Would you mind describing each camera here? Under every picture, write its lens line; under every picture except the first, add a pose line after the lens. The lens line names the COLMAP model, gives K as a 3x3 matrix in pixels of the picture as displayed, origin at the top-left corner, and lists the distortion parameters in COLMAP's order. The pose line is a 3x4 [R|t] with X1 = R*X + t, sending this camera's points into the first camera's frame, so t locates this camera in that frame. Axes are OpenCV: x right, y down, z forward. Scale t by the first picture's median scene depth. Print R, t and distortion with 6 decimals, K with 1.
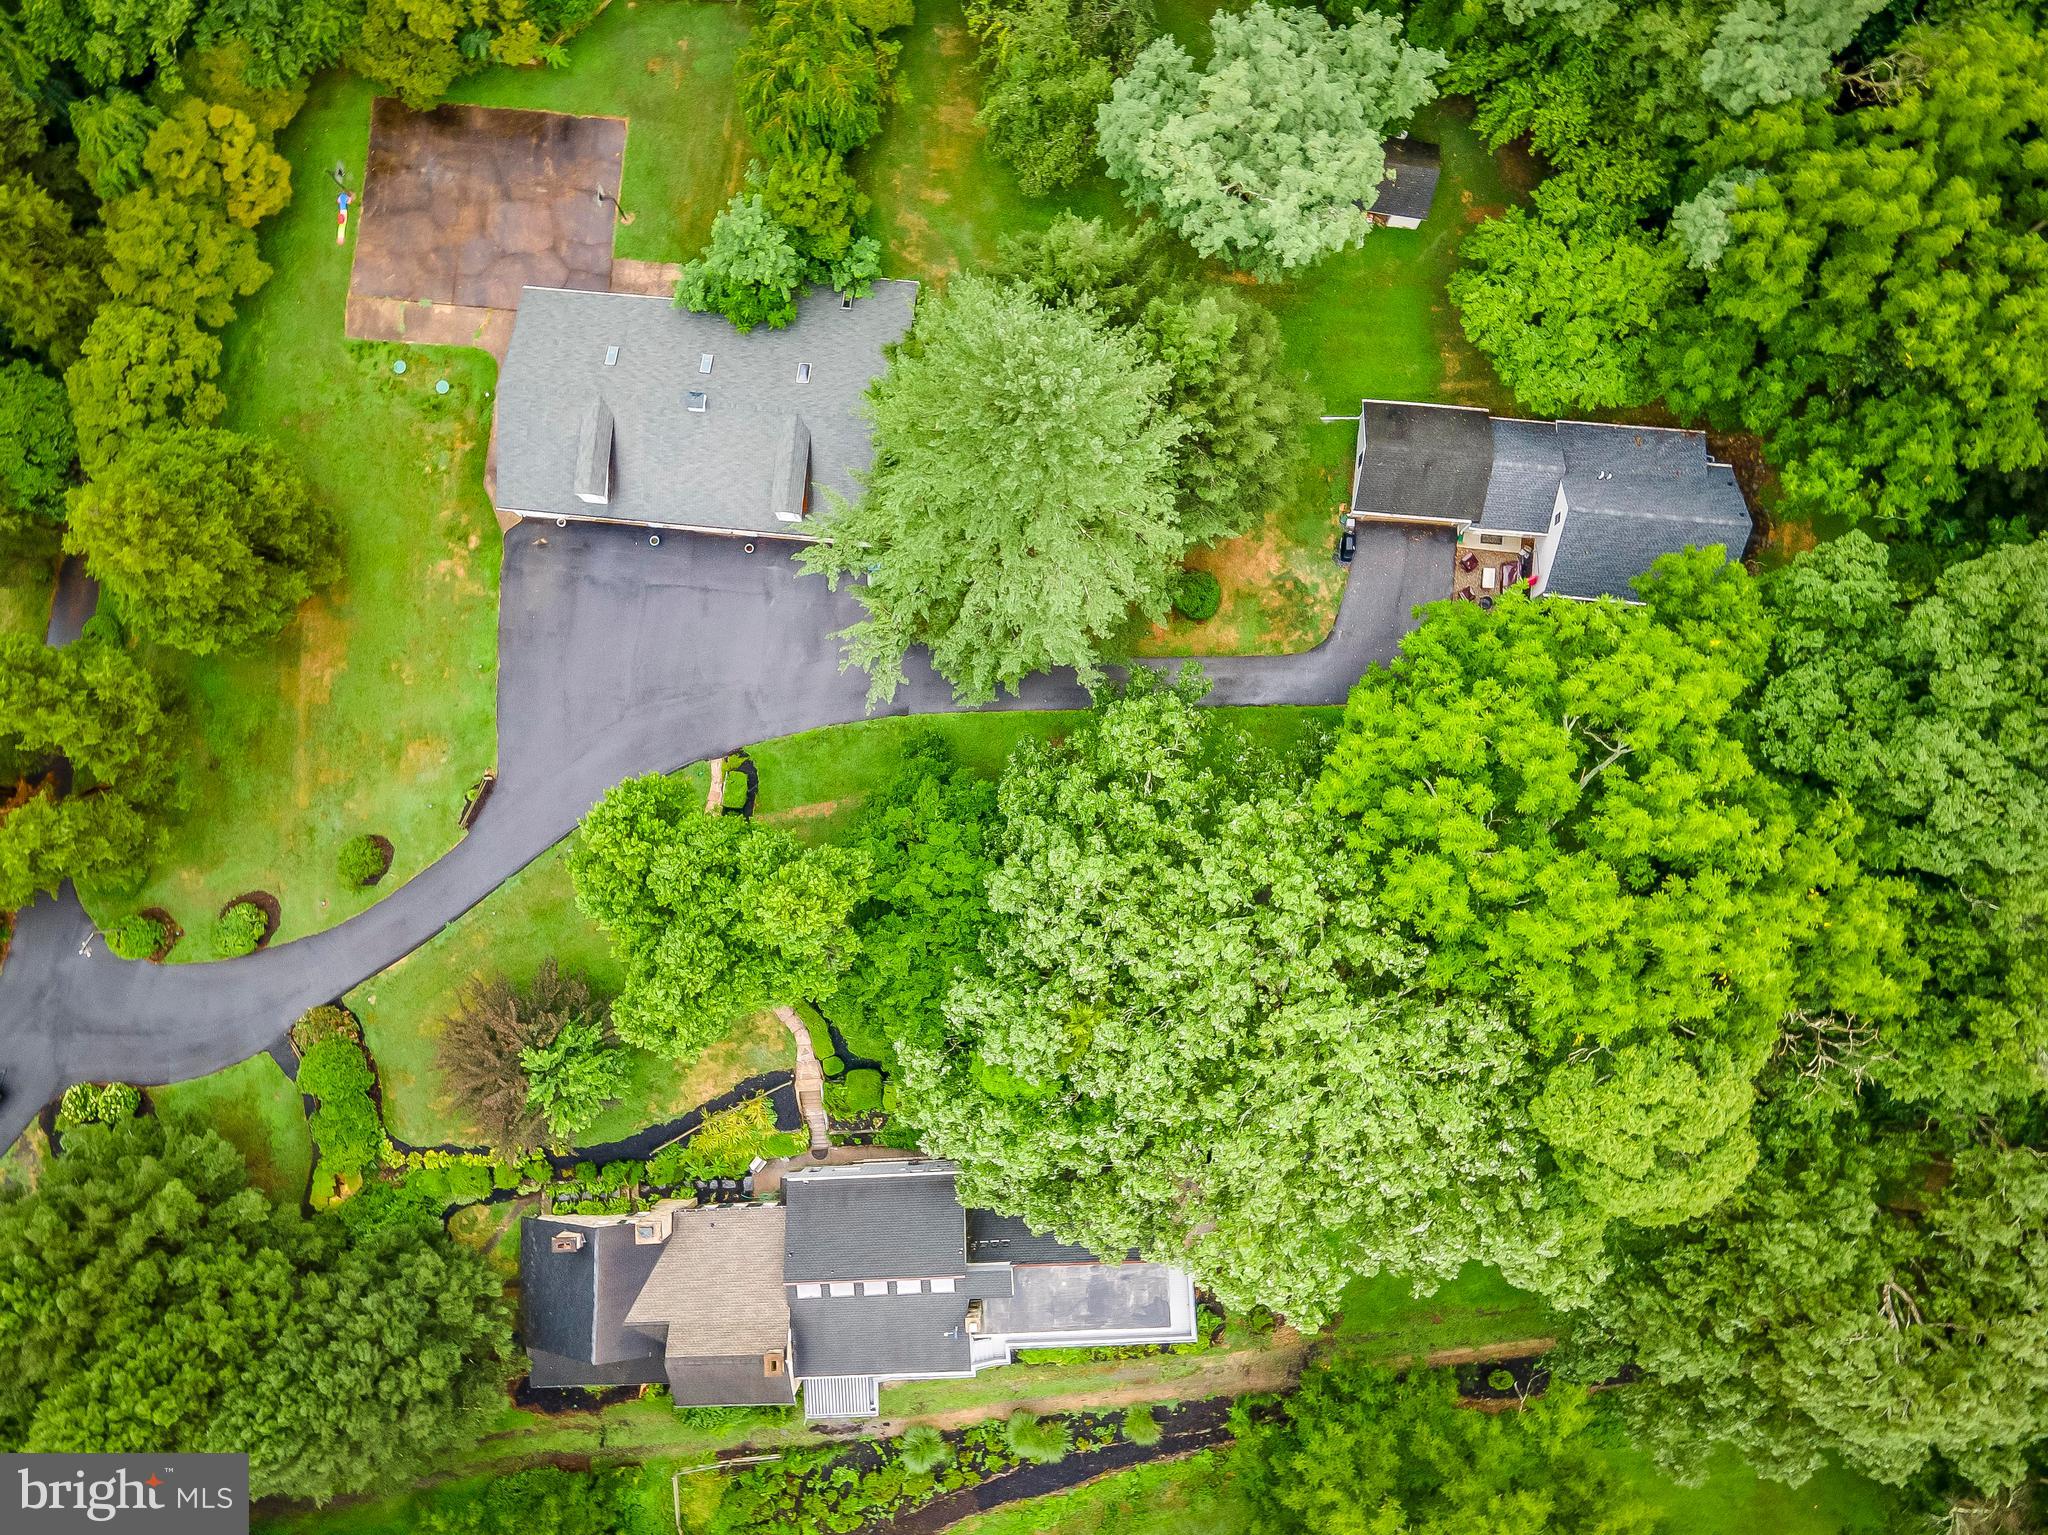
lens RADIAL K [[1612.2, 0, 975.6], [0, 1612.2, 772.3], [0, 0, 1]] dist [0.054399, 0.001662]
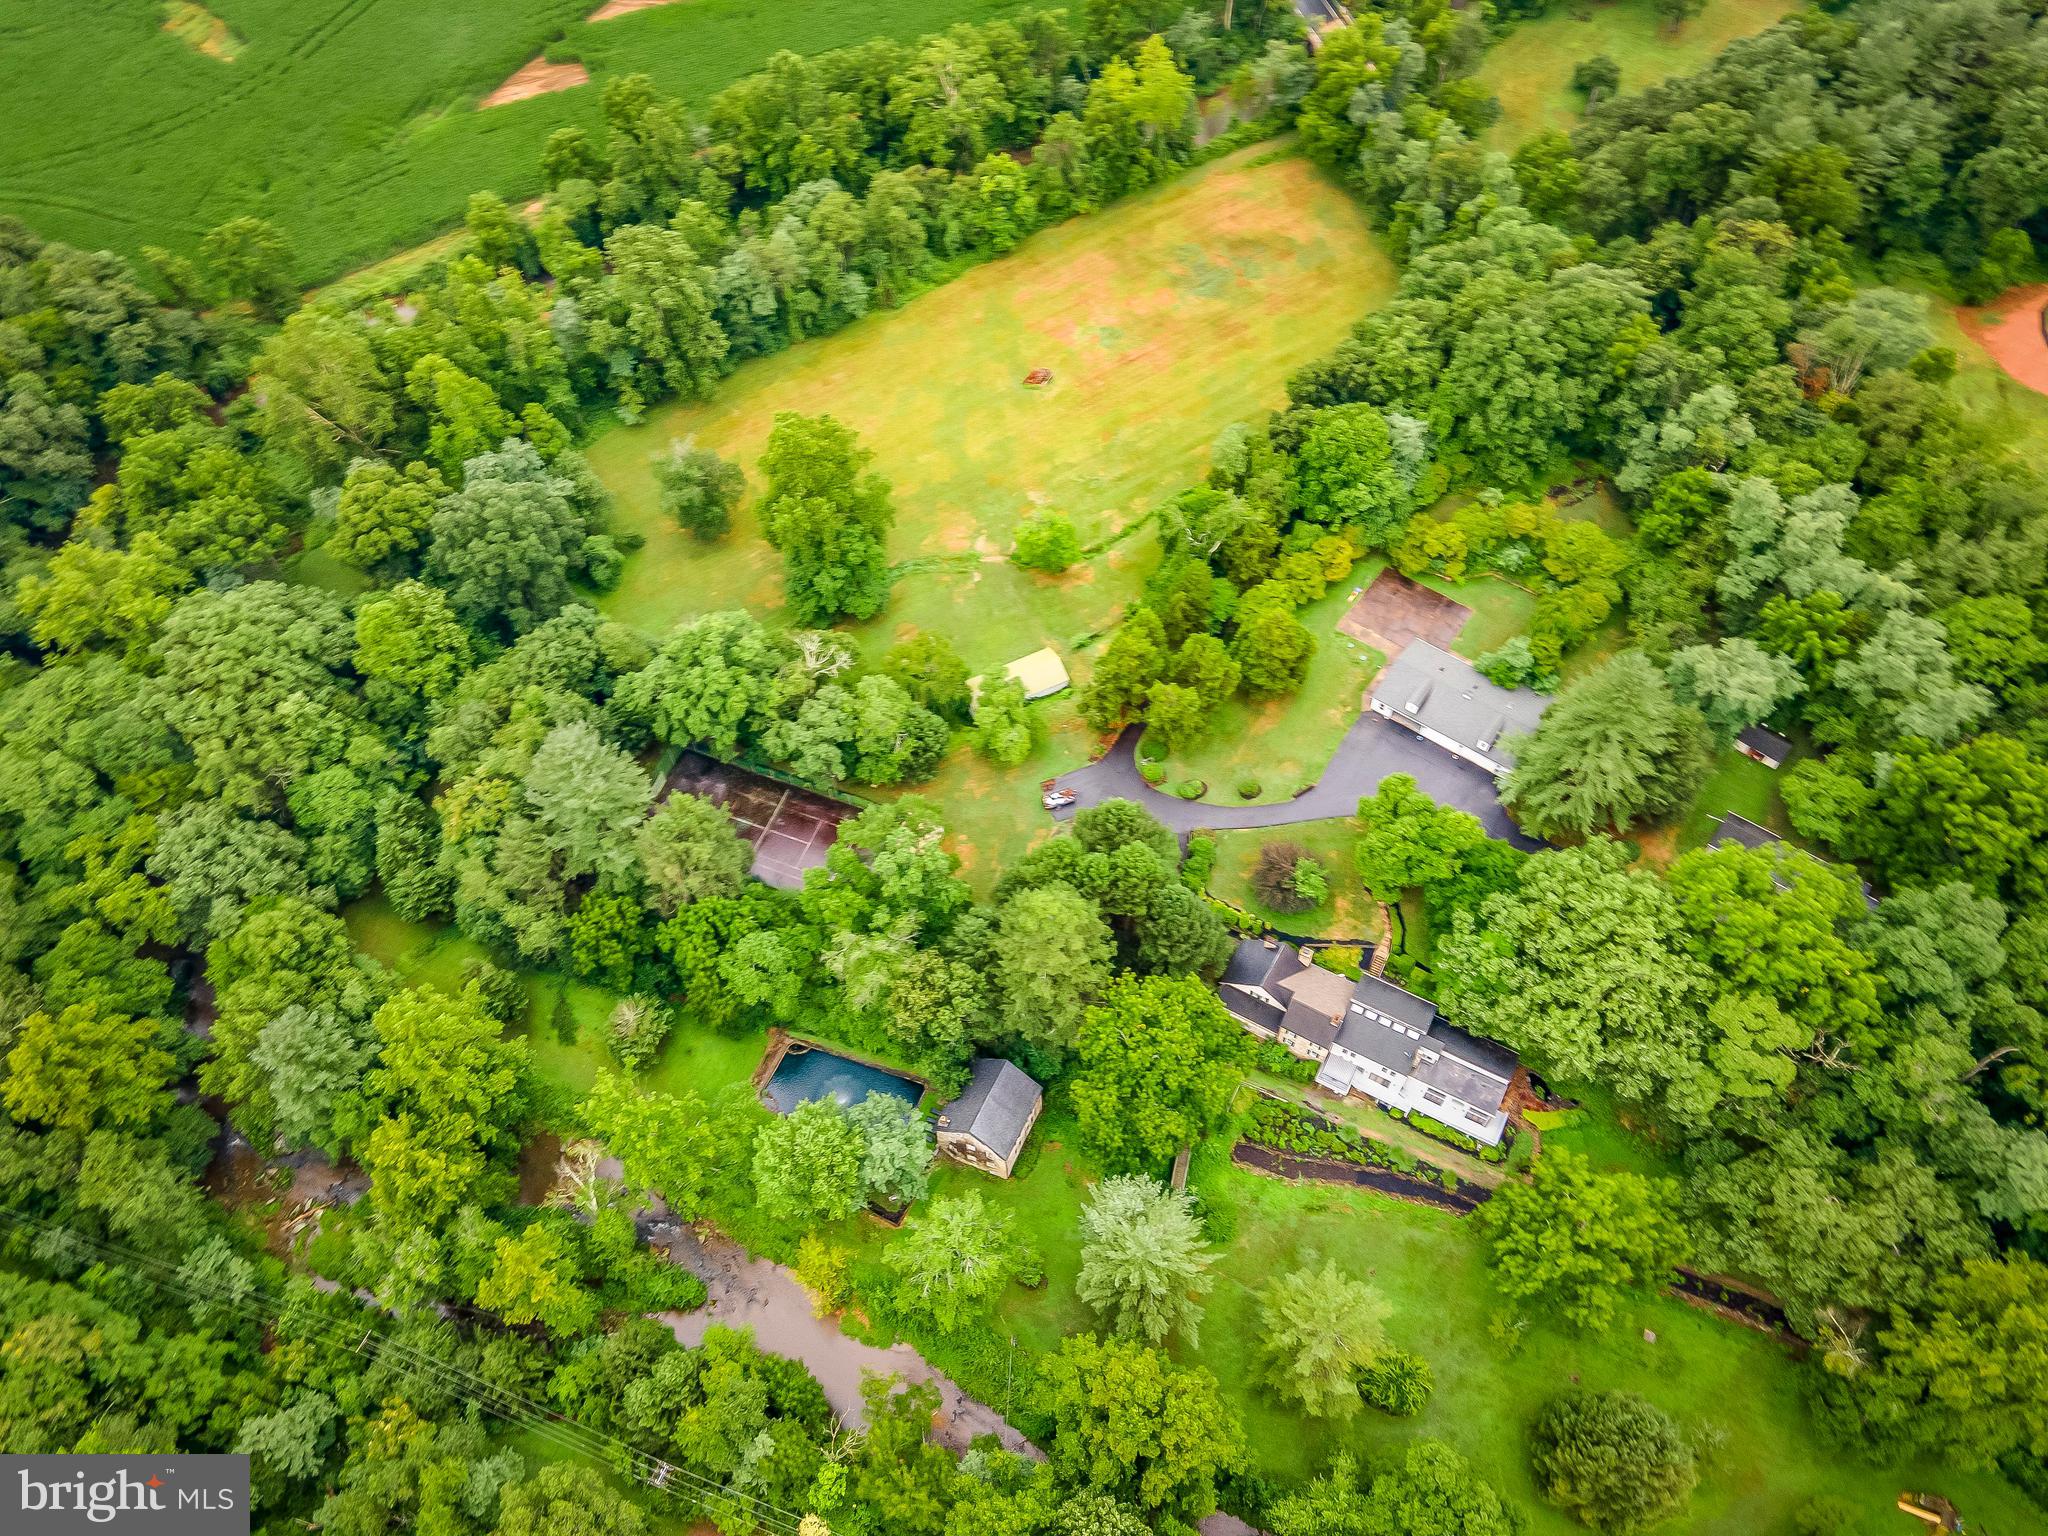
lens RADIAL K [[1511.2, 0, 1024.0], [0, 1511.2, 768.0], [0, 0, 1]] dist [0.034922, 0.000455]
pose [[0.857102, 0.439524, -0.268691, -0.079873], [-0.513152, 0.774309, -0.370298, 1.080489], [0.045295, 0.455262, 0.889205, -1.072287]]
